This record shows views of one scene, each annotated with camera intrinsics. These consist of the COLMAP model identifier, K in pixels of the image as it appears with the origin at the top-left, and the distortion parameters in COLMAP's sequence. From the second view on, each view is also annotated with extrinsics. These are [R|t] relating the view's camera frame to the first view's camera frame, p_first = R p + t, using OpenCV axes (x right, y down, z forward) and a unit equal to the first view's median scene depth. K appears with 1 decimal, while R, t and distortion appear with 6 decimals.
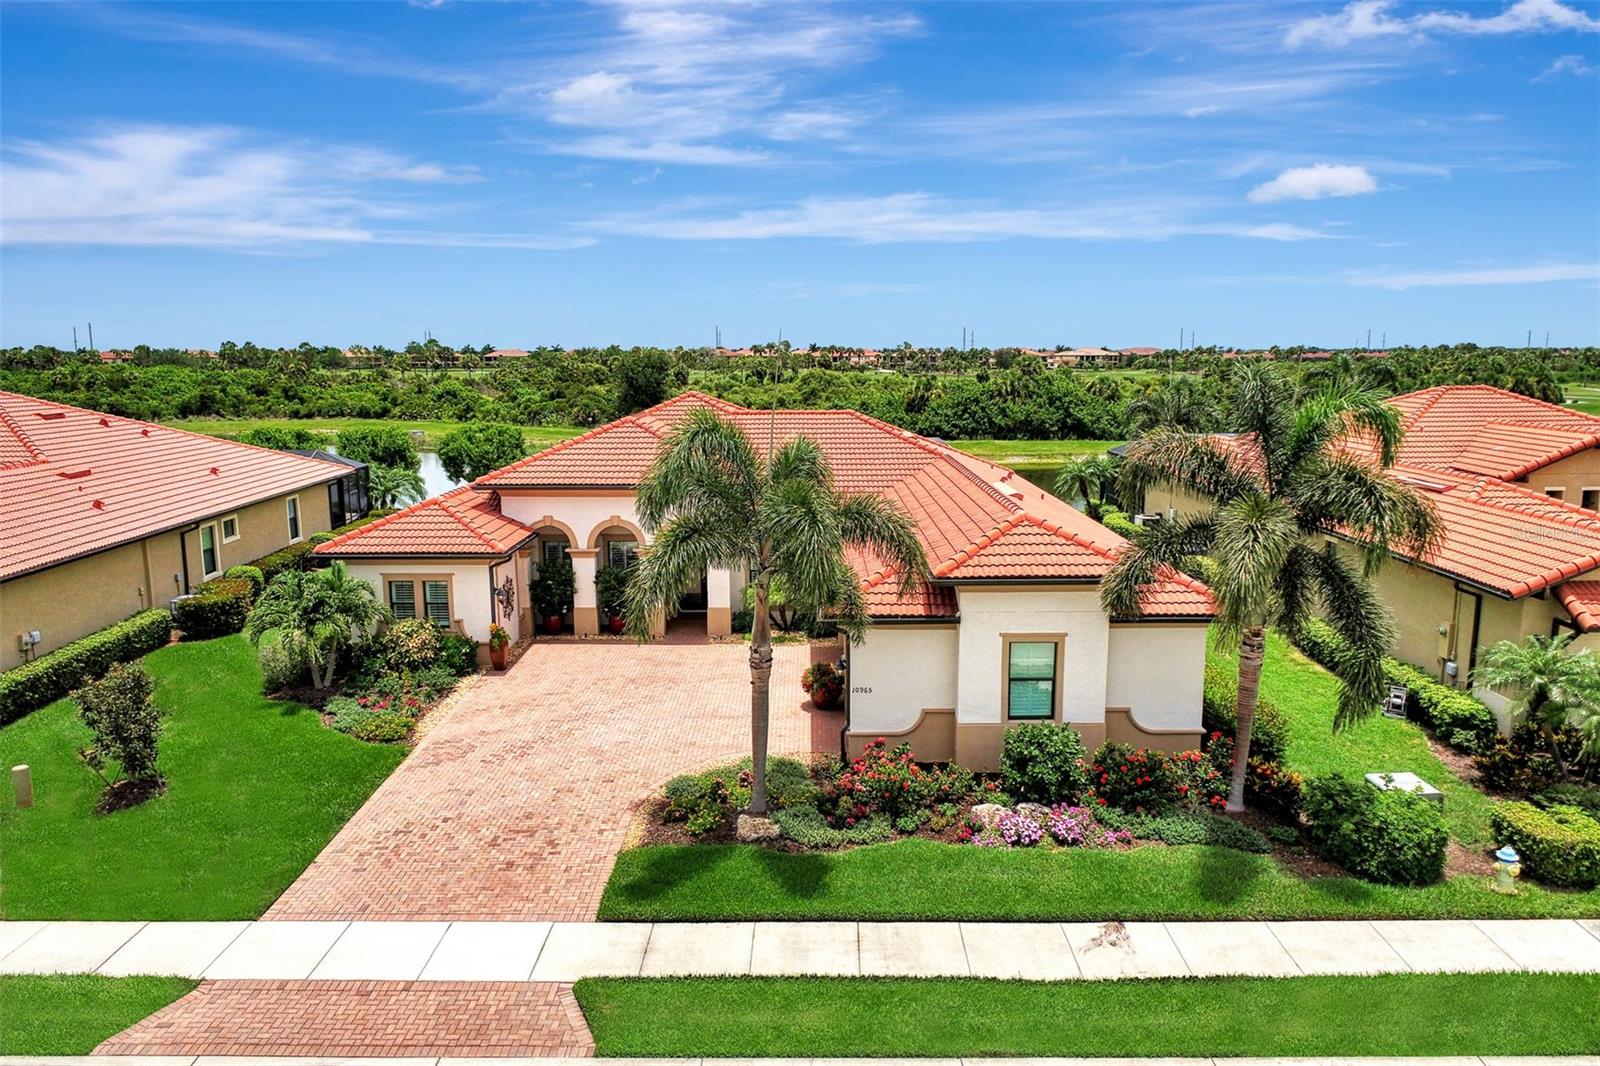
lens RADIAL K [[1093.0, 0, 800.0], [0, 1093.0, 533.0], [0, 0, 1]] dist [-0.010488, -0.001948]
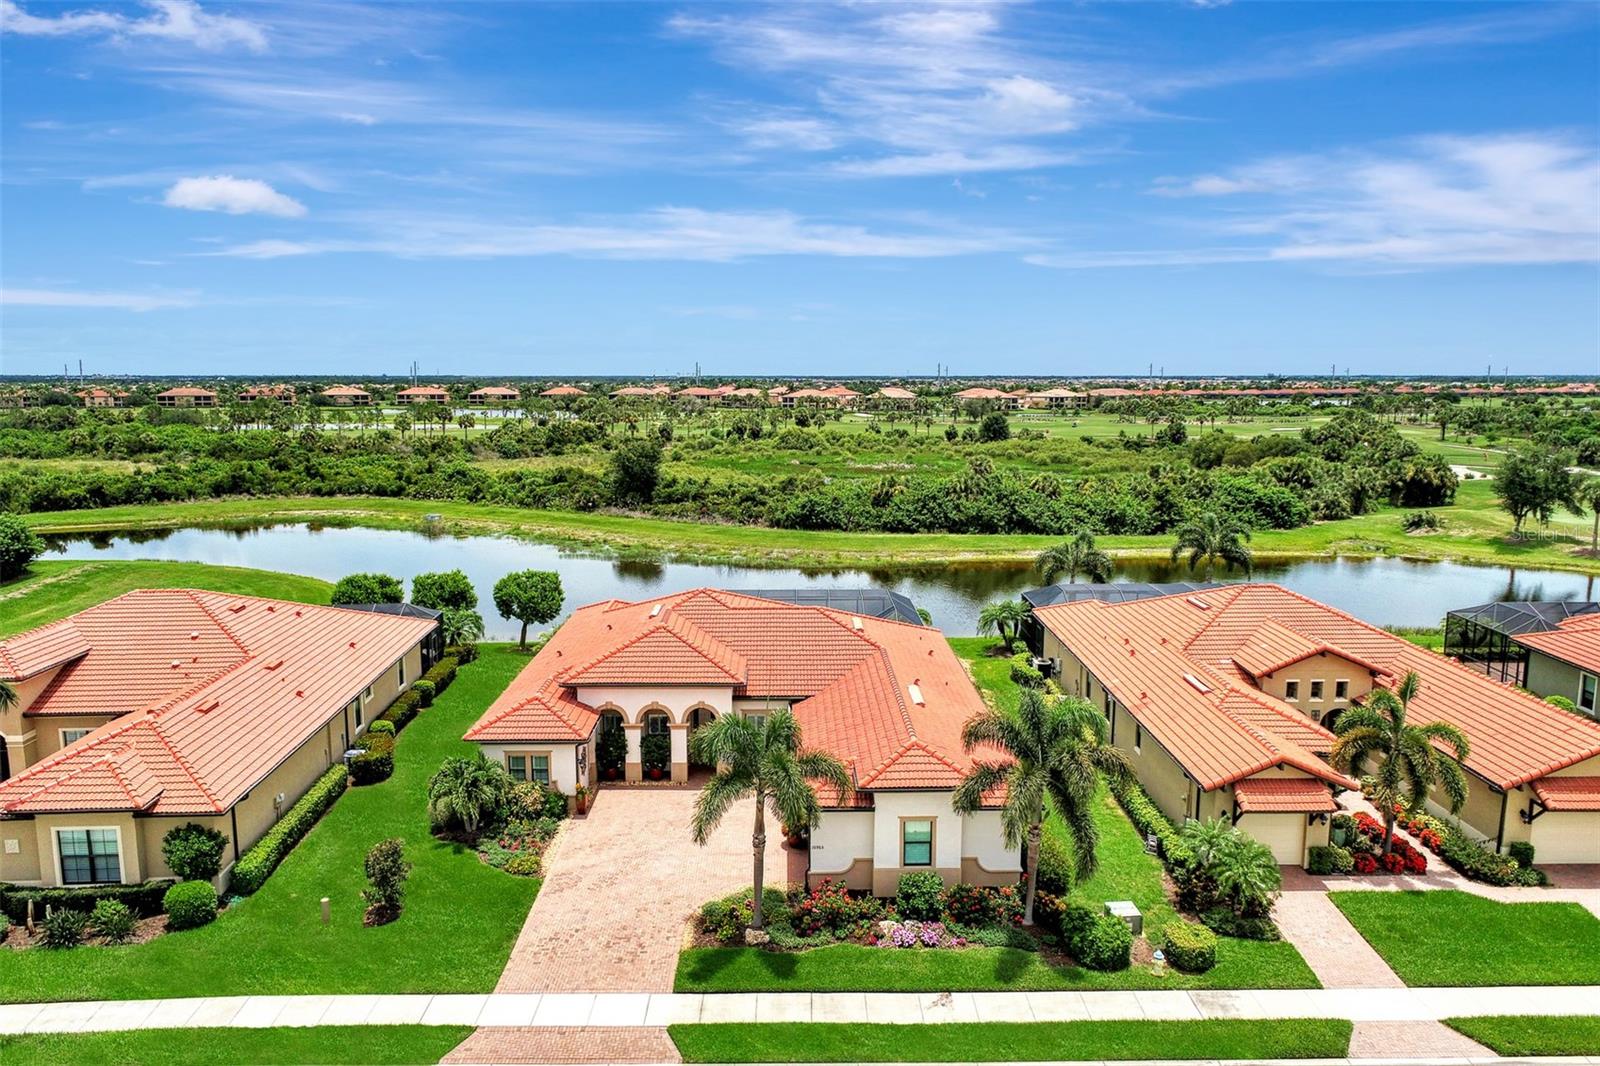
lens RADIAL K [[1113.1, 0, 800.0], [0, 1113.1, 533.0], [0, 0, 1]] dist [-0.012561, -0.002435]
pose [[0.999791, 0.003372, 0.020180, -0.006721], [-0.003128, 0.999921, -0.012151, -0.322949], [-0.020219, 0.012085, 0.999723, -0.723240]]
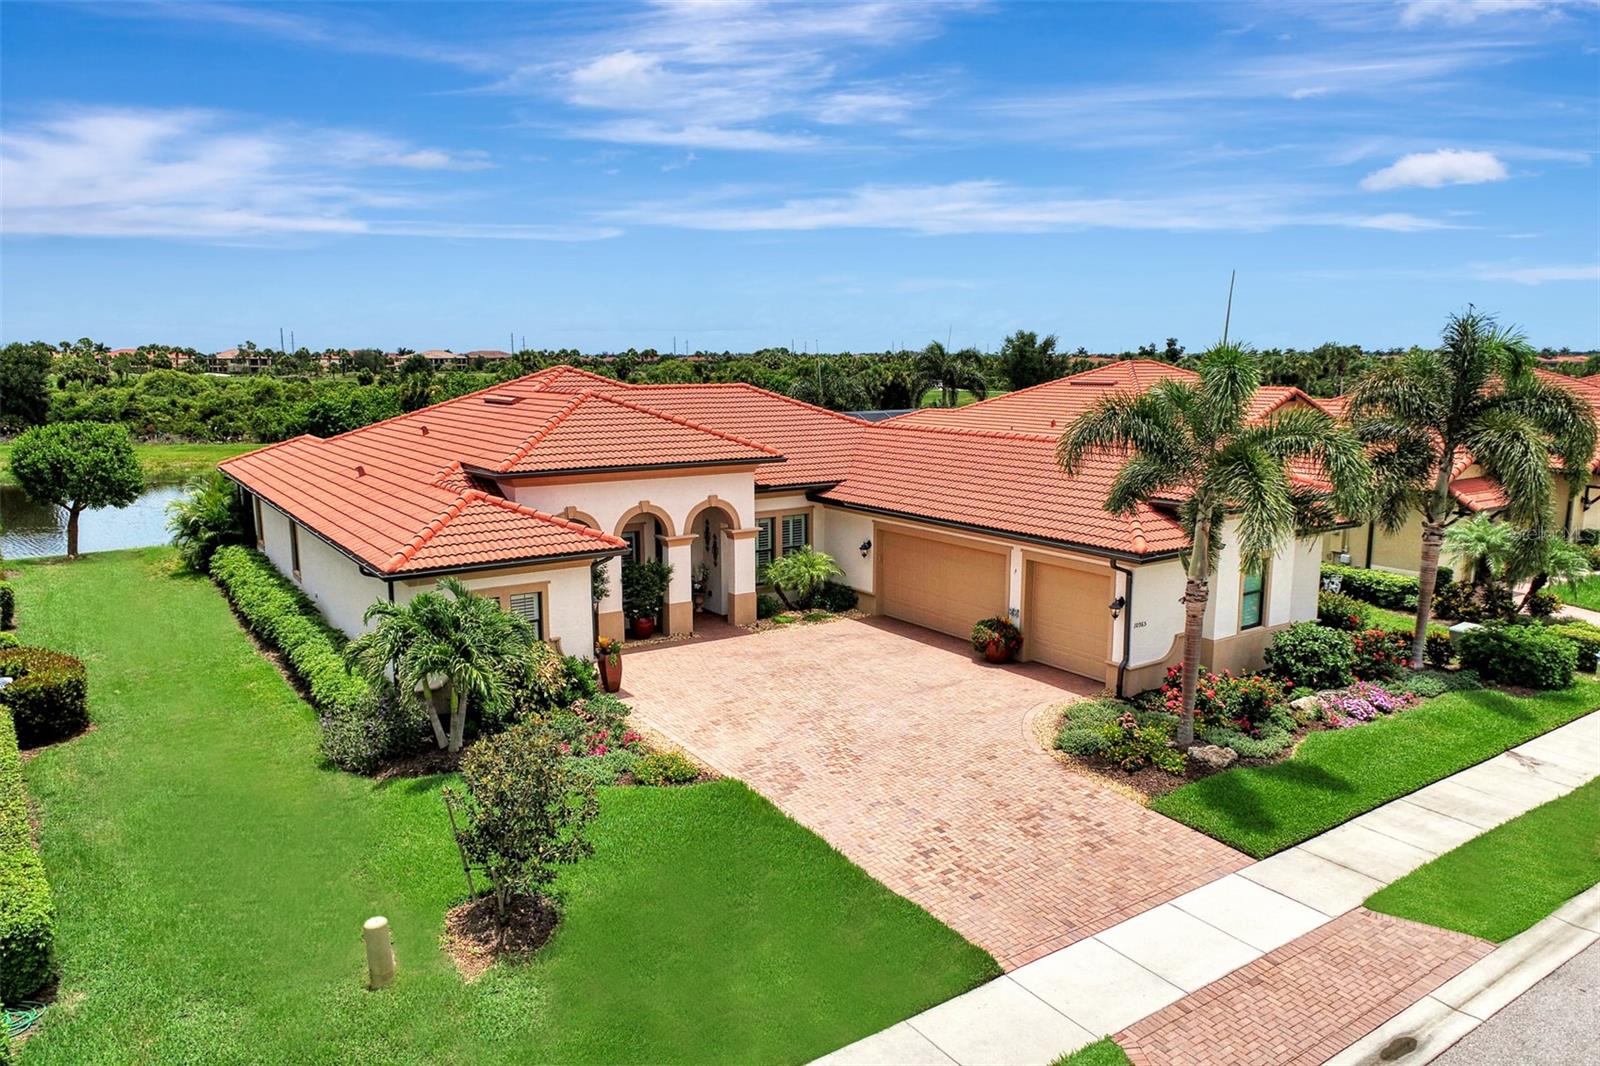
lens RADIAL K [[1113.1, 0, 800.0], [0, 1113.1, 533.0], [0, 0, 1]] dist [-0.012561, -0.002435]
pose [[0.813104, -0.086153, 0.575707, -0.820084], [0.091512, 0.995608, 0.019743, 0.007237], [-0.574880, 0.036631, 0.817417, 0.323492]]
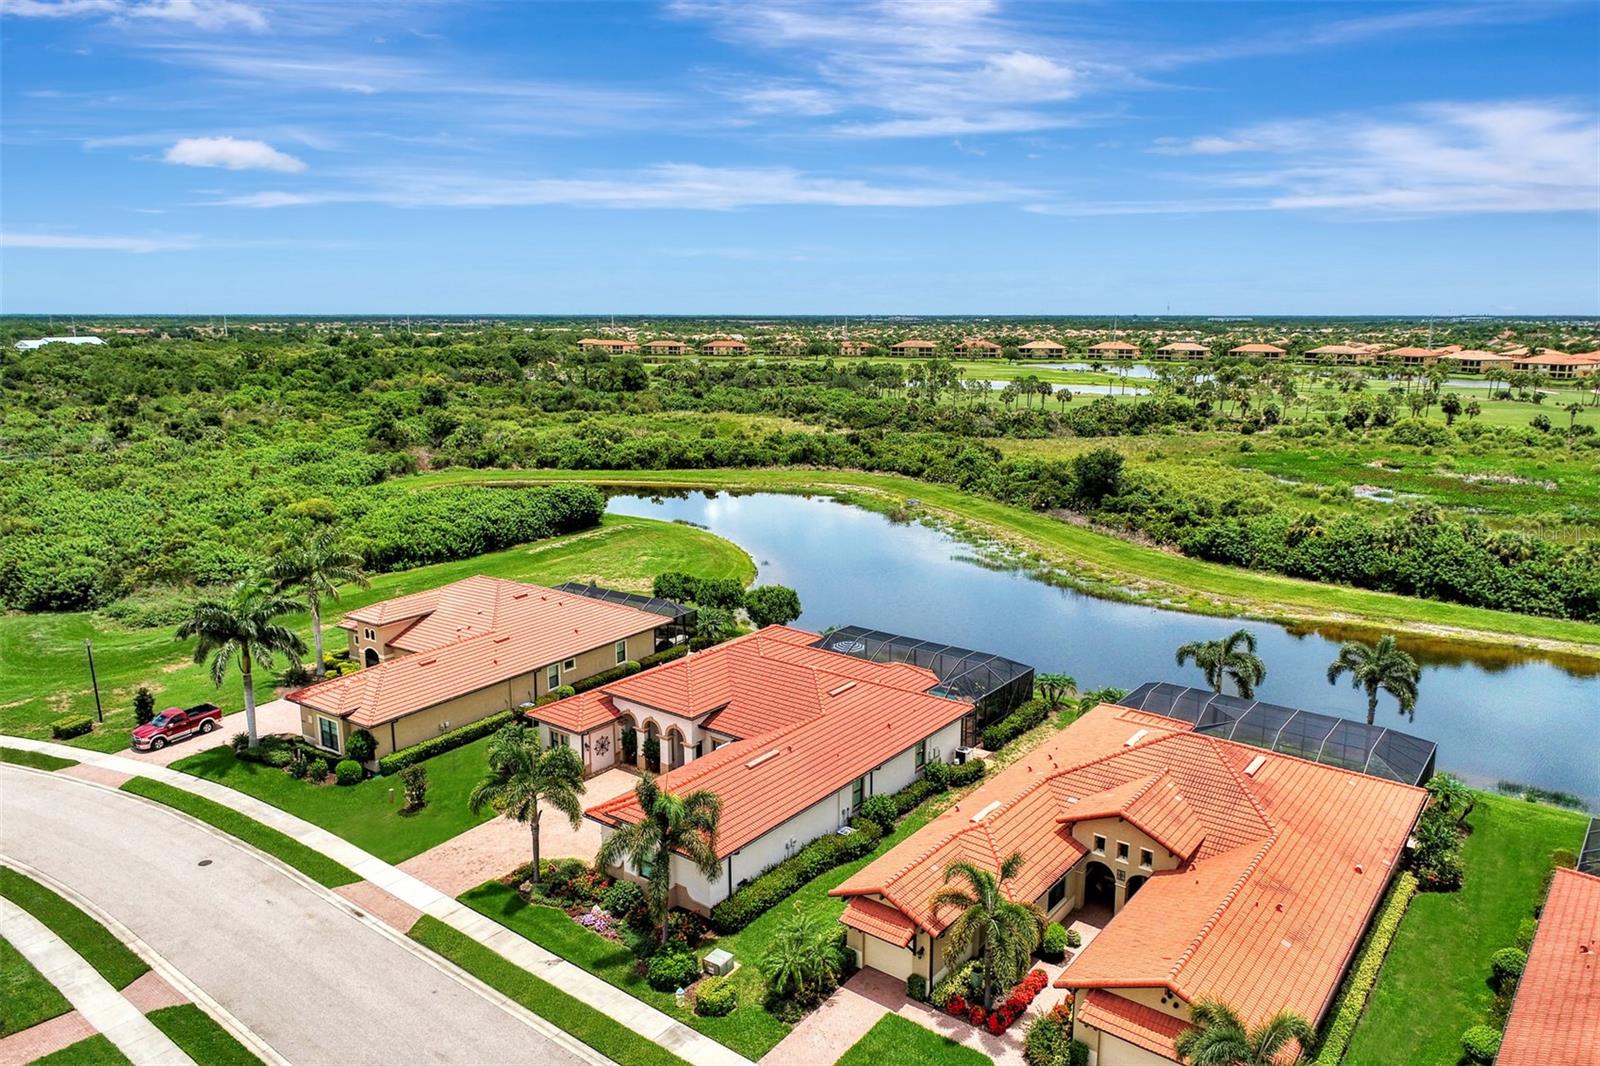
lens RADIAL K [[1133.3, 0, 800.0], [0, 1133.3, 533.0], [0, 0, 1]] dist [-0.012294, 0.000473]
pose [[0.781191, 0.124965, -0.611657, 1.890434], [-0.091295, 0.992096, 0.086091, -0.817834], [0.617580, -0.011413, 0.786425, -0.717035]]
